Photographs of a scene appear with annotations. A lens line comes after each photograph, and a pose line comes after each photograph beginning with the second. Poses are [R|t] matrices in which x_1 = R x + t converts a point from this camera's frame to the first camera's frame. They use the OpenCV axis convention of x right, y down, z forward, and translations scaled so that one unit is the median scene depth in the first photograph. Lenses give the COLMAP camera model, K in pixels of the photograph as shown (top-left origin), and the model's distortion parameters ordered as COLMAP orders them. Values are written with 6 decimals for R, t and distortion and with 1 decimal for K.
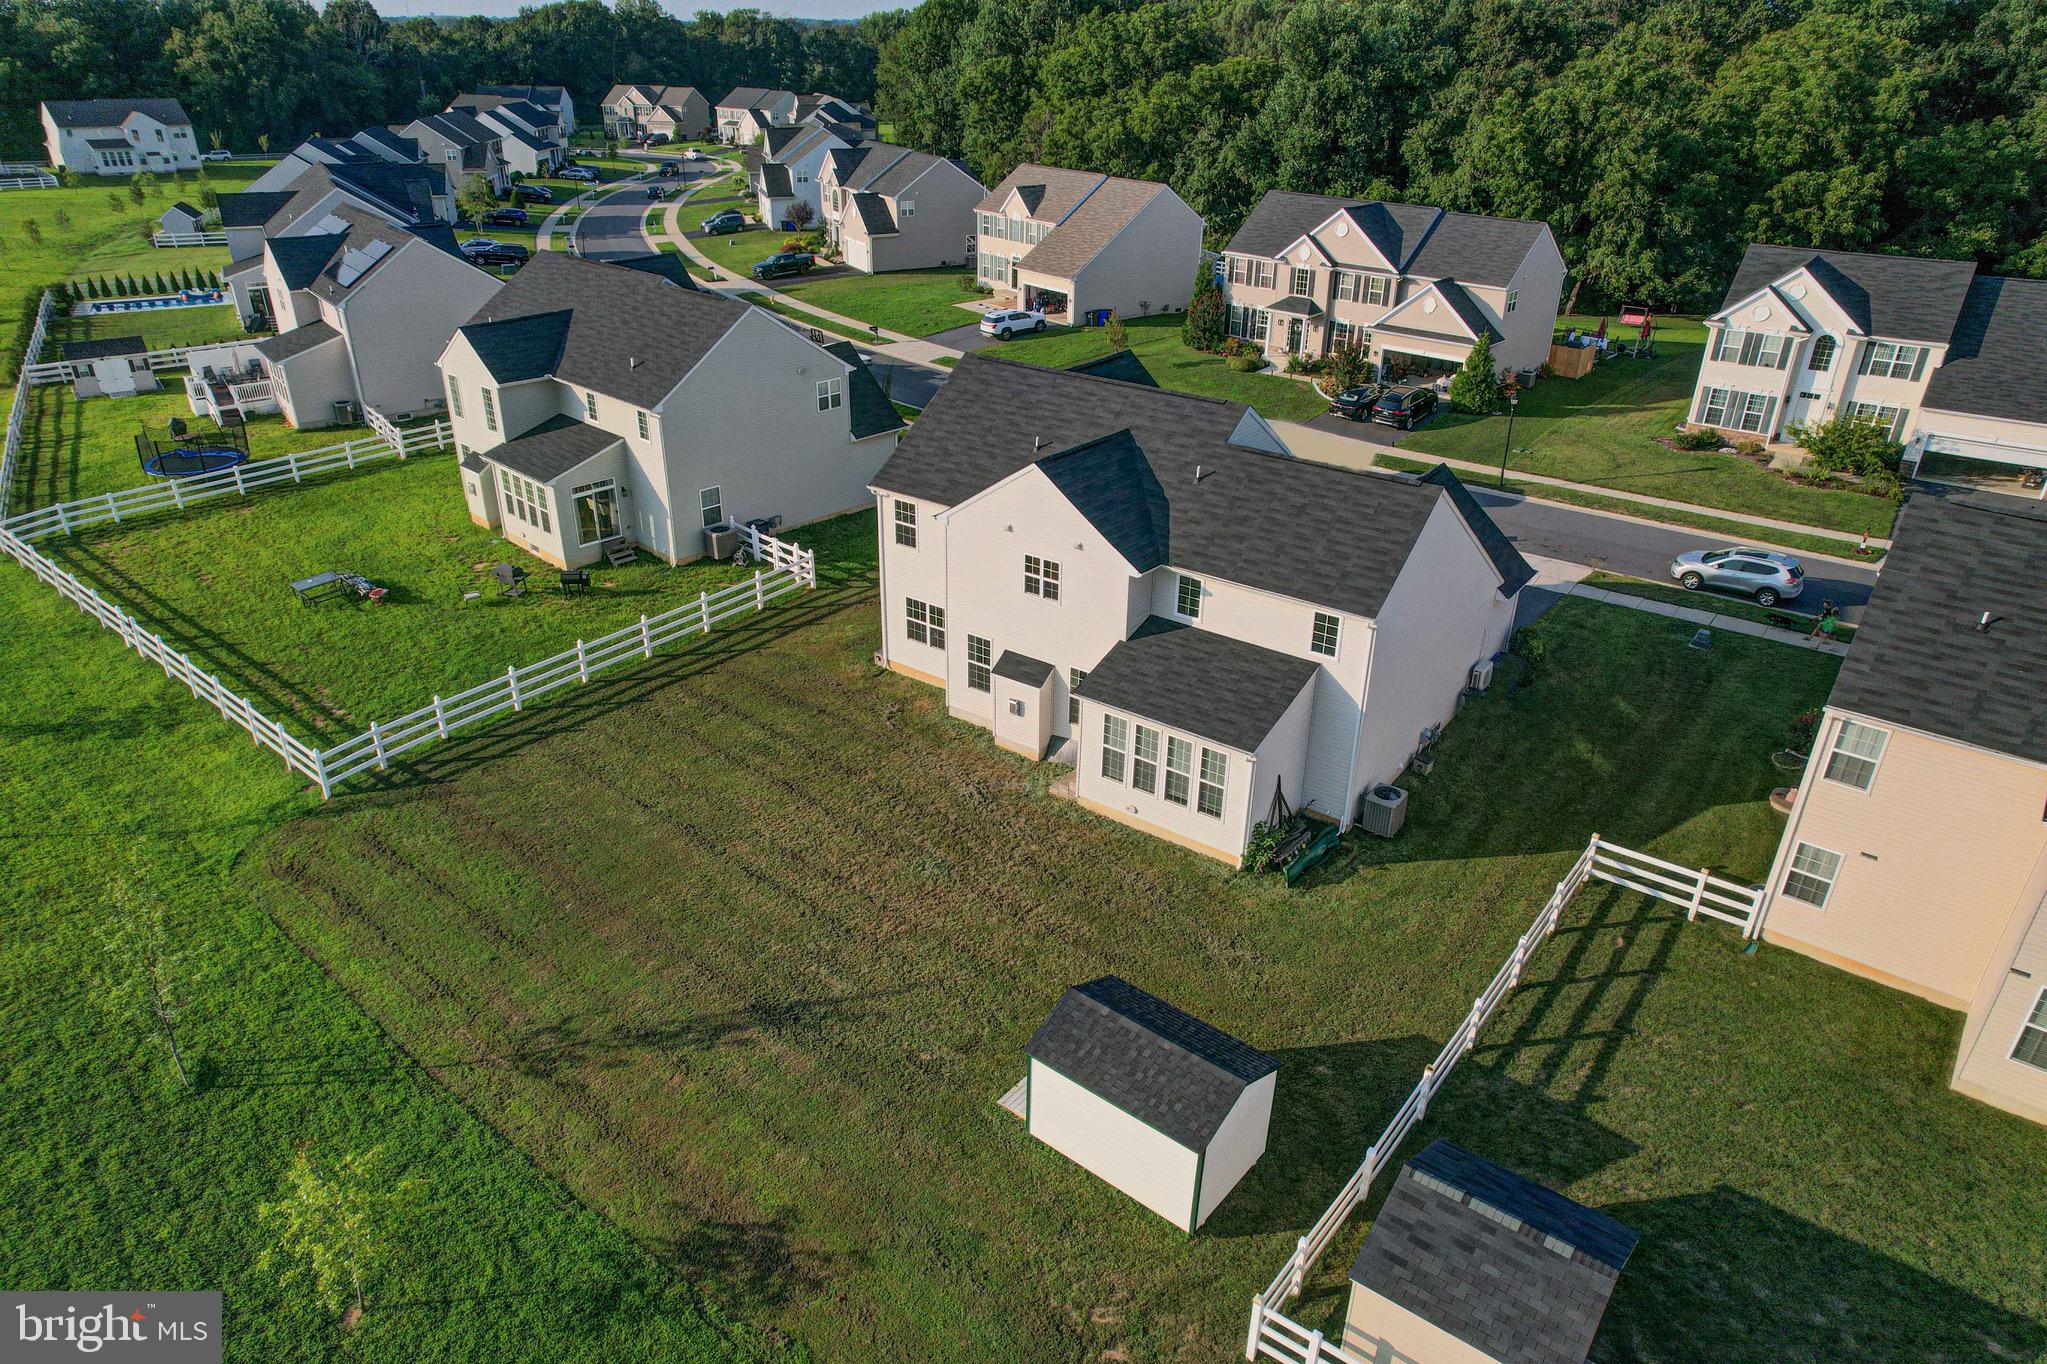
lens RADIAL K [[1315.6, 0, 1018.4], [0, 1315.6, 687.1], [0, 0, 1]] dist [-0.087094, 0.084008]
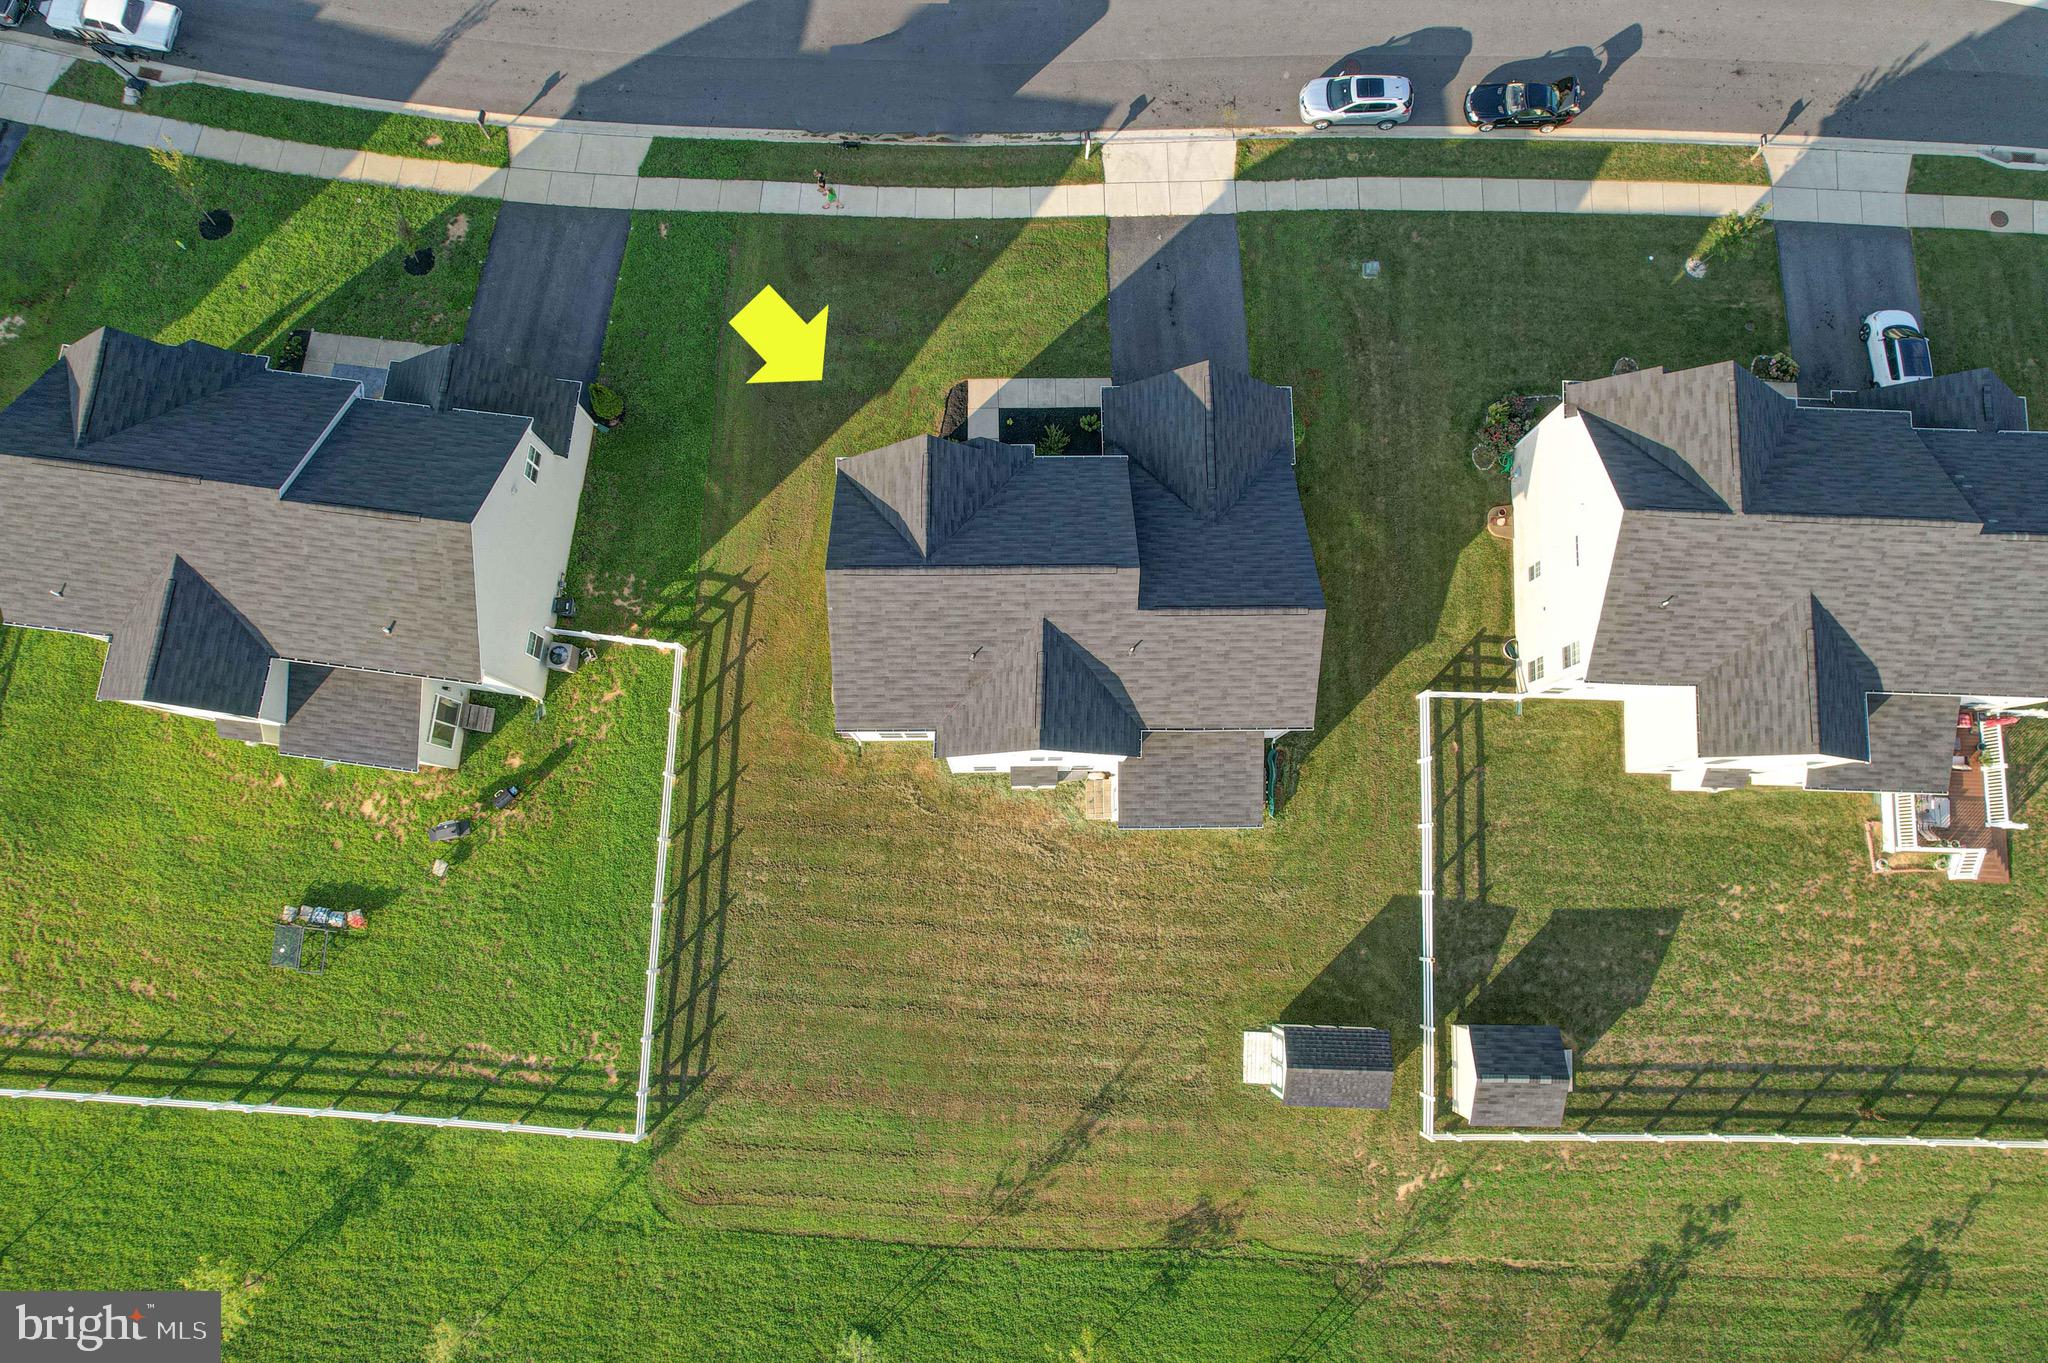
lens RADIAL K [[1324.7, 0, 1024.0], [0, 1324.7, 681.5], [0, 0, 1]] dist [-0.086879, 0.085262]
pose [[0.798031, -0.595241, 0.093994, -0.051719], [0.270664, 0.493405, 0.826615, -0.813813], [-0.538412, -0.634224, 0.554862, 0.241494]]
